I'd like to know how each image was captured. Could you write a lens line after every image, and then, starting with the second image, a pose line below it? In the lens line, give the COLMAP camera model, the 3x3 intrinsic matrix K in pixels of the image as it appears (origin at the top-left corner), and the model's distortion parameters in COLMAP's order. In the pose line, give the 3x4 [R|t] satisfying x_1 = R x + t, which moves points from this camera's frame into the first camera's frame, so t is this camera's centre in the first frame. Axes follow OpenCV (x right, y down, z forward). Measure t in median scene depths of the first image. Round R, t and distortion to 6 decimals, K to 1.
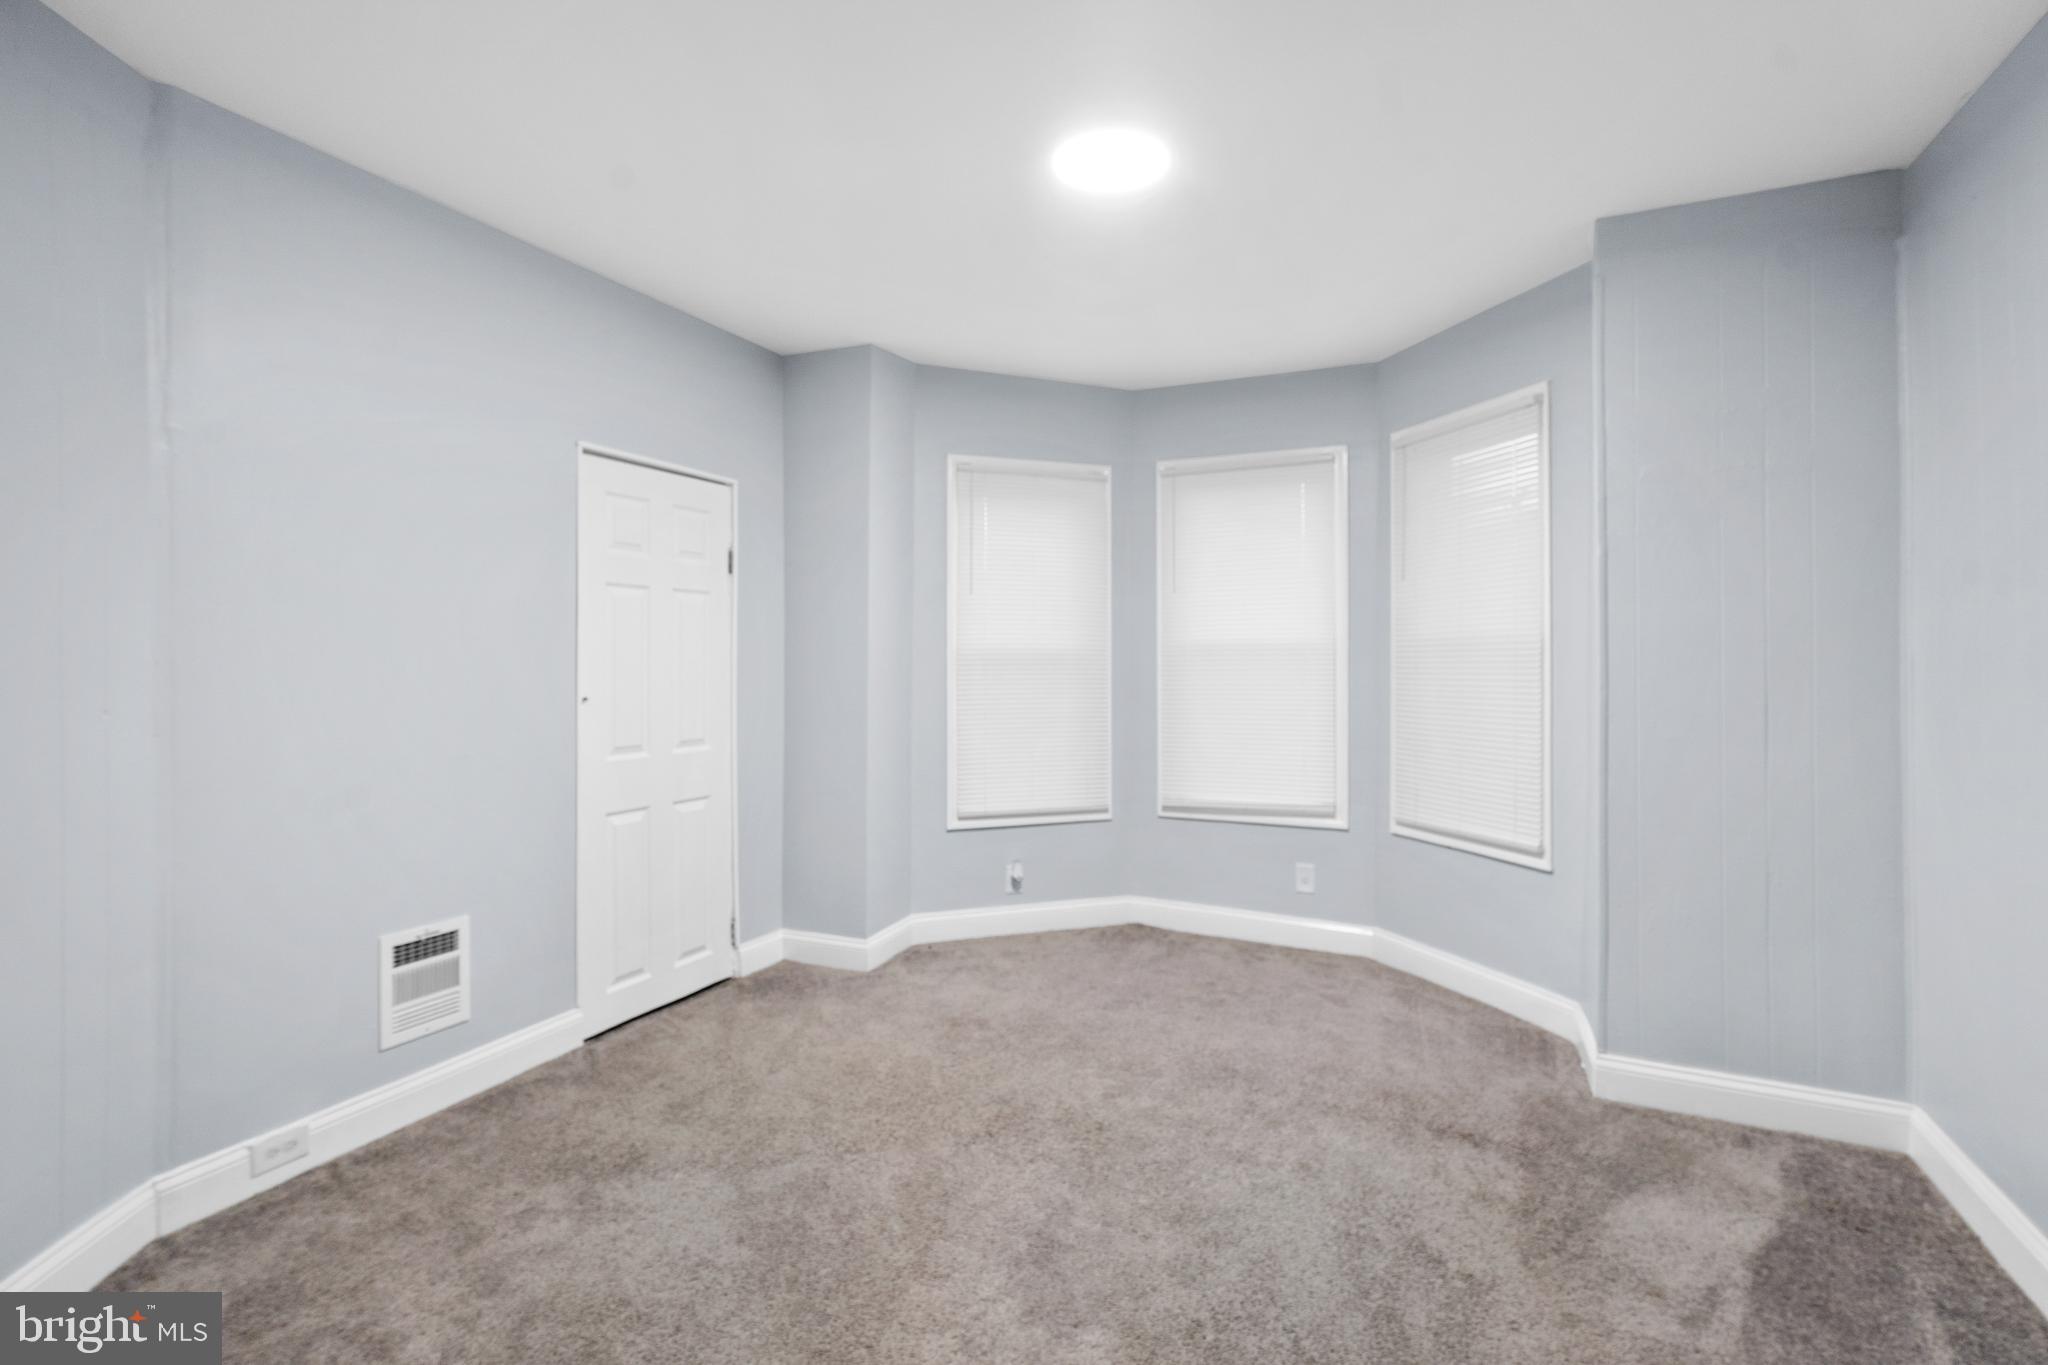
lens RADIAL K [[925.4, 0, 1029.3], [0, 925.4, 652.5], [0, 0, 1]] dist [-0.001201, -0.000150]
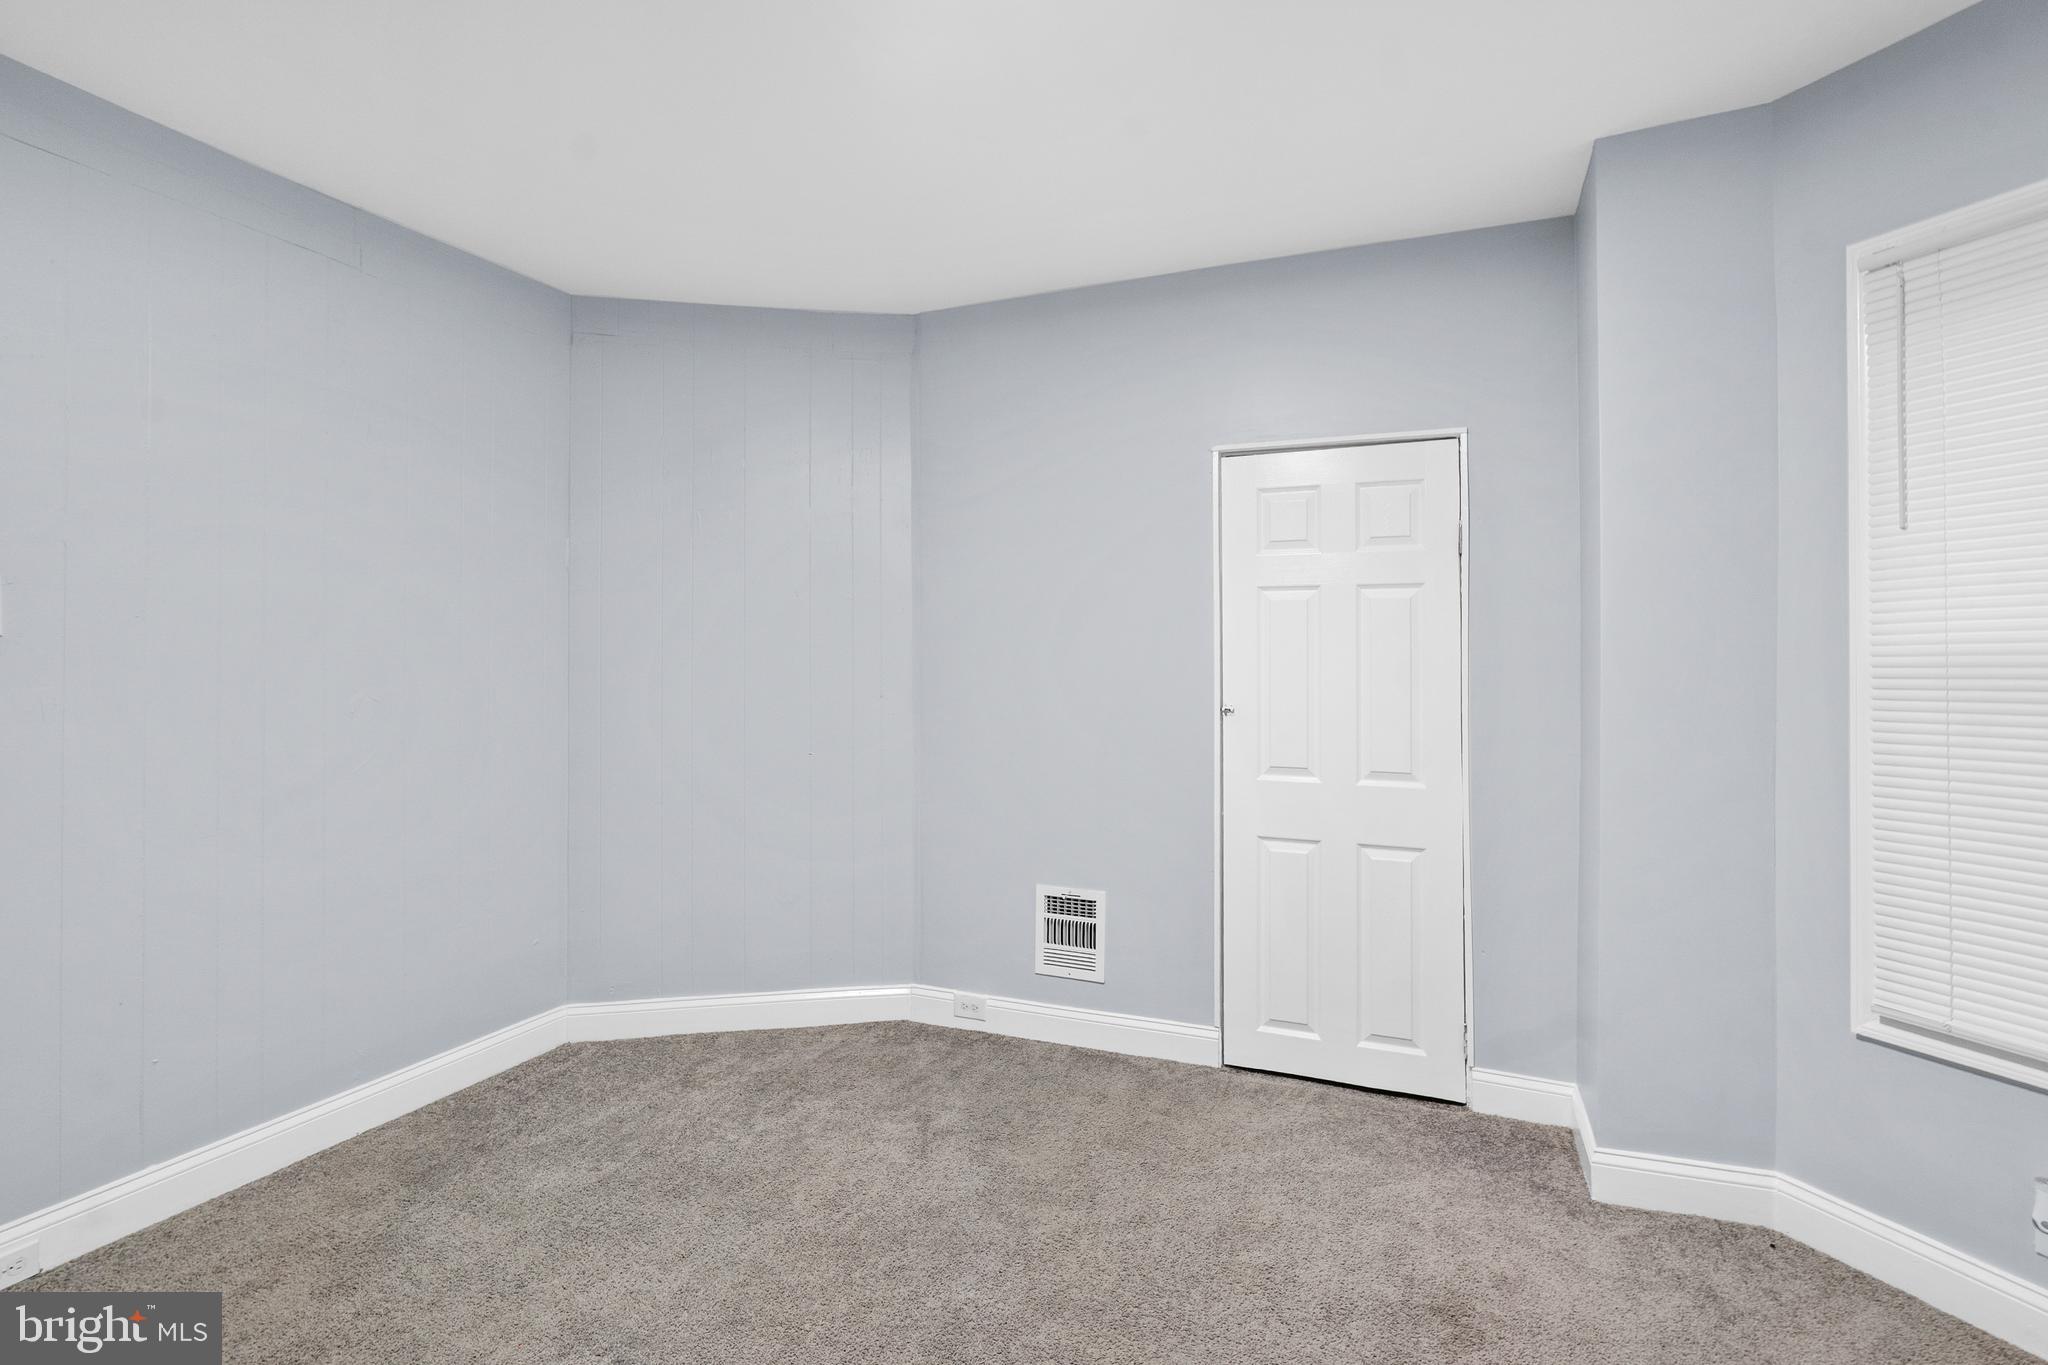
lens RADIAL K [[973.5, 0, 1027.3], [0, 973.5, 659.3], [0, 0, 1]] dist [-0.002294, 0.000066]
pose [[0.048501, -0.010643, -0.998766, 0.550811], [-0.002286, 0.999939, -0.010766, 0.007328], [0.998821, 0.002805, 0.048474, 0.773782]]
